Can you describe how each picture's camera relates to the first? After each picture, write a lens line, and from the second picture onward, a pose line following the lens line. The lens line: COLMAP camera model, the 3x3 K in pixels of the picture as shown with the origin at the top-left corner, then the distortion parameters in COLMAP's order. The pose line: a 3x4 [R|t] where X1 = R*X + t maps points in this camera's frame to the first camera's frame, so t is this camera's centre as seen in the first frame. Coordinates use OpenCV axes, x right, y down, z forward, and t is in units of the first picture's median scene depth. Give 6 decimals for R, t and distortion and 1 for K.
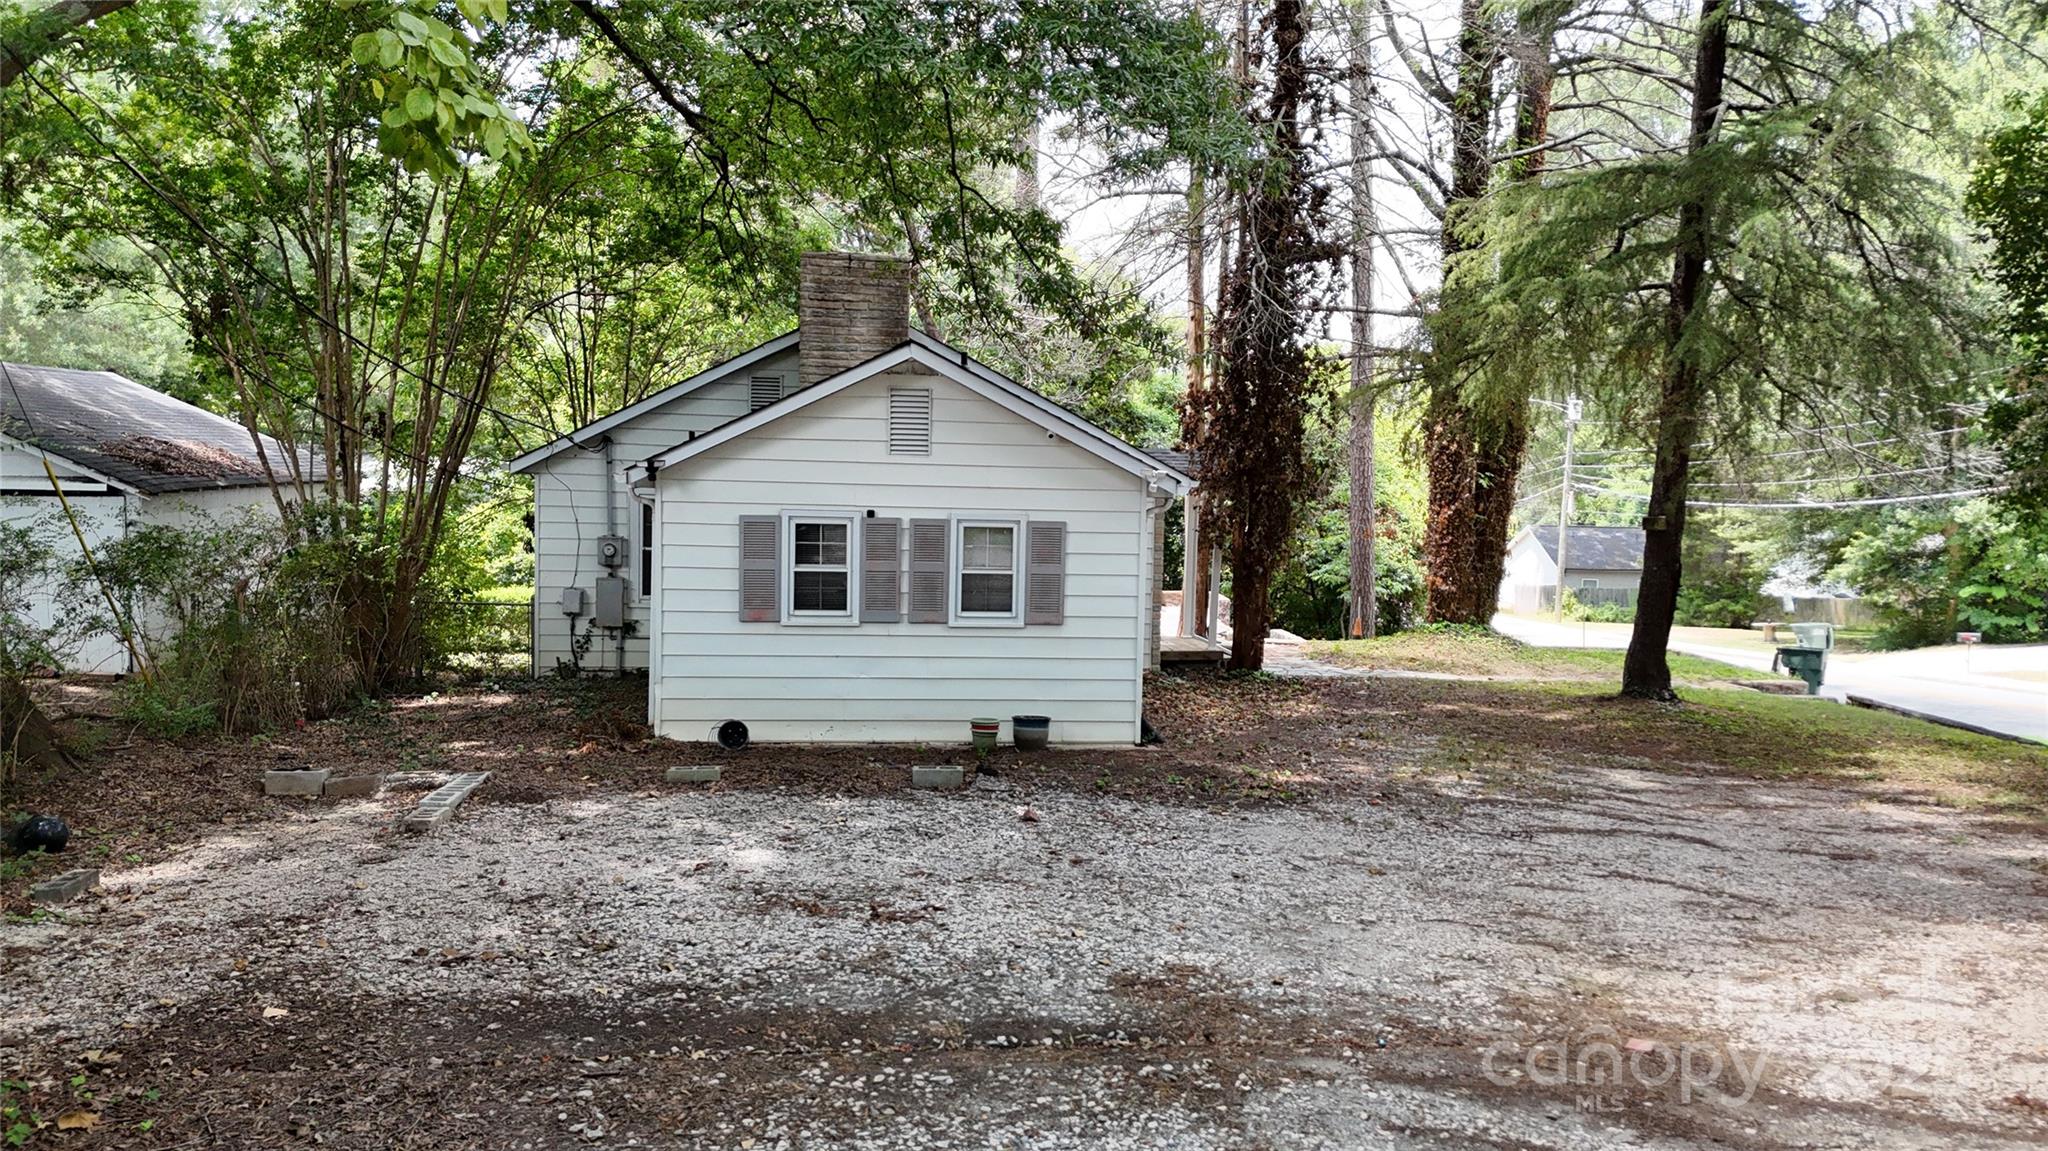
lens RADIAL K [[1511.4, 0, 1022.7], [0, 1511.4, 573.4], [0, 0, 1]] dist [0.060386, -0.079549]
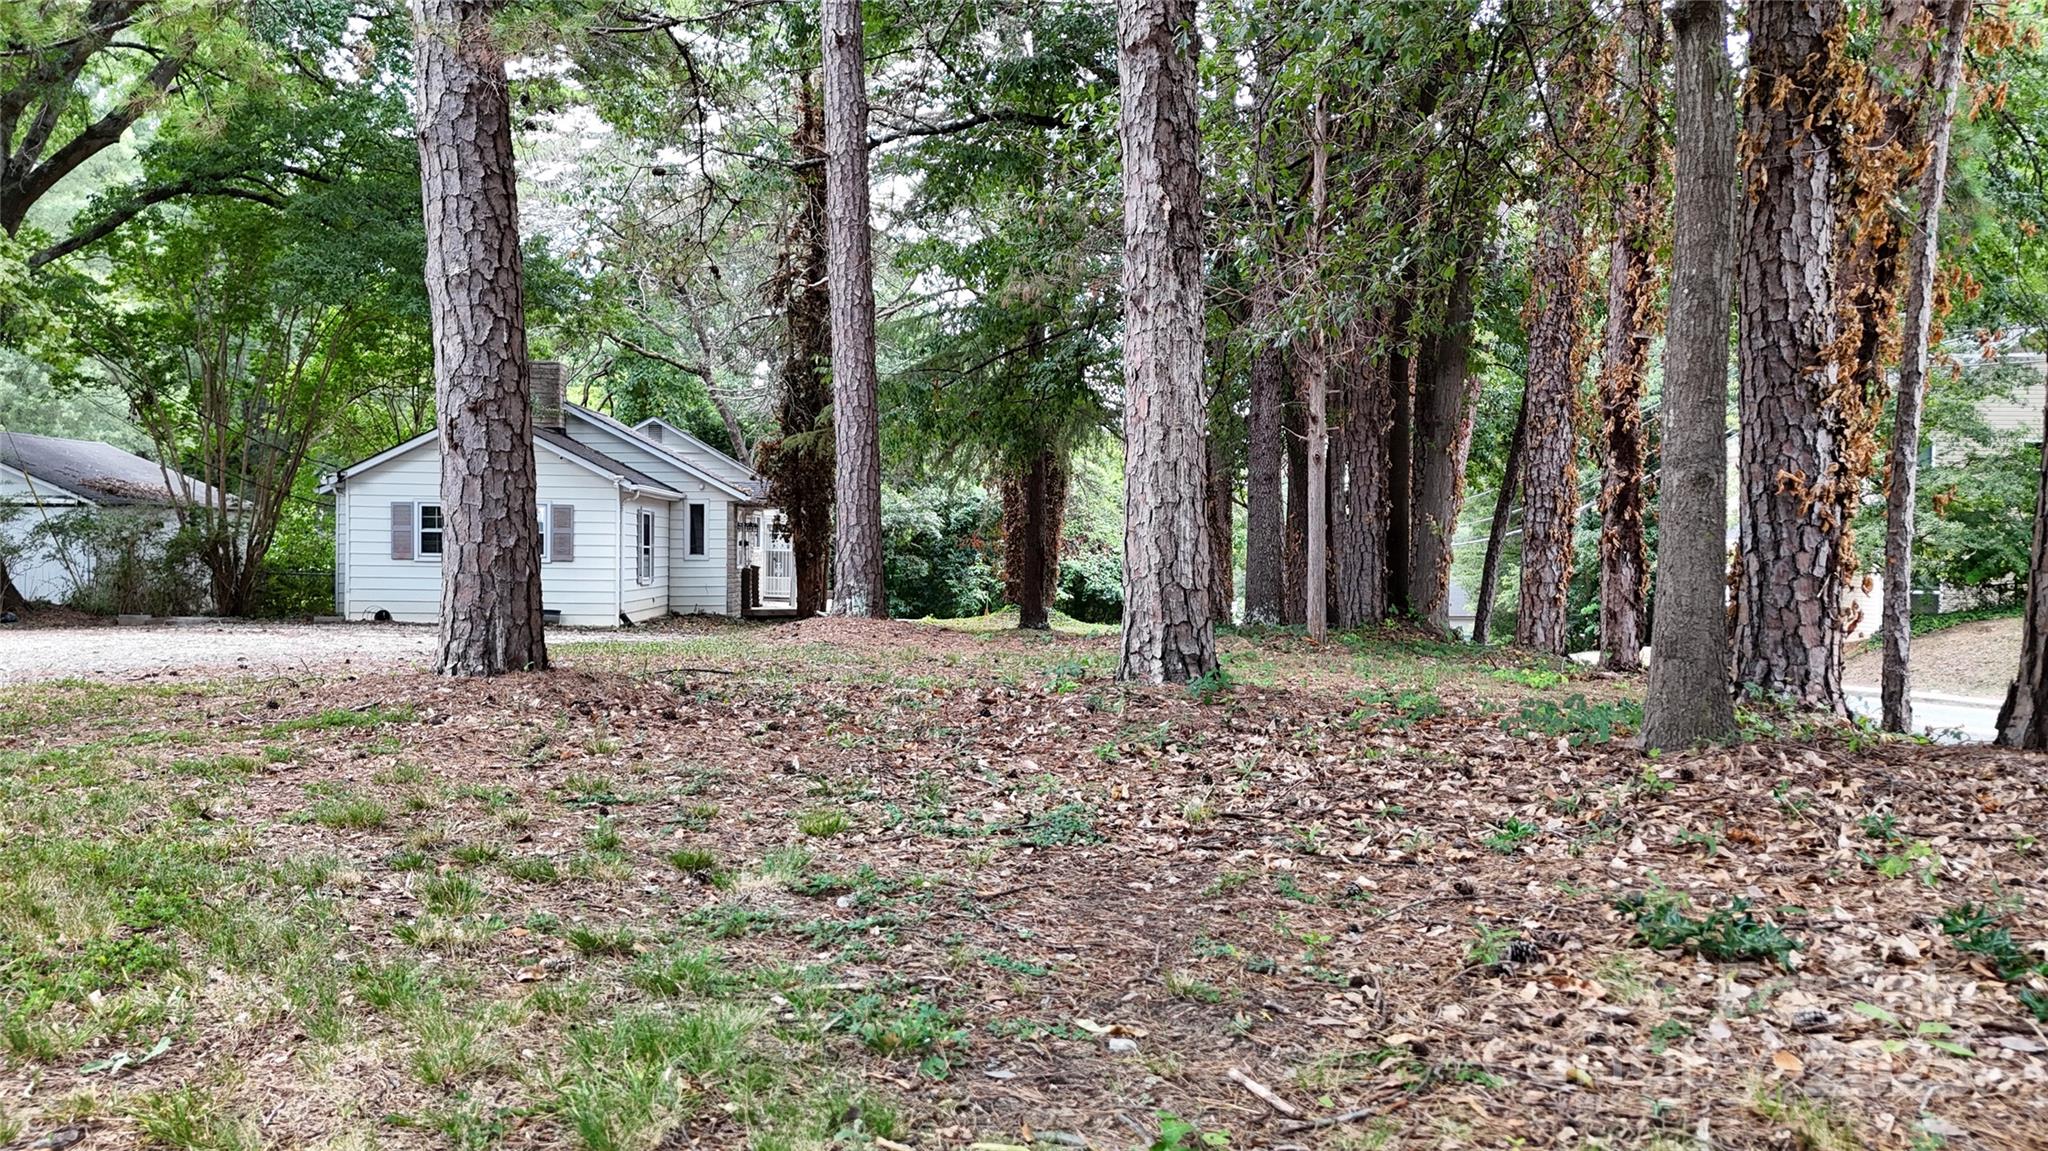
lens RADIAL K [[1511.4, 0, 1024.2], [0, 1511.4, 581.7], [0, 0, 1]] dist [0.060386, -0.079549]
pose [[0.999097, -0.010492, -0.041171, 0.667514], [0.008400, 0.998681, -0.050658, 0.160755], [0.041648, 0.050266, 0.997867, -0.837075]]
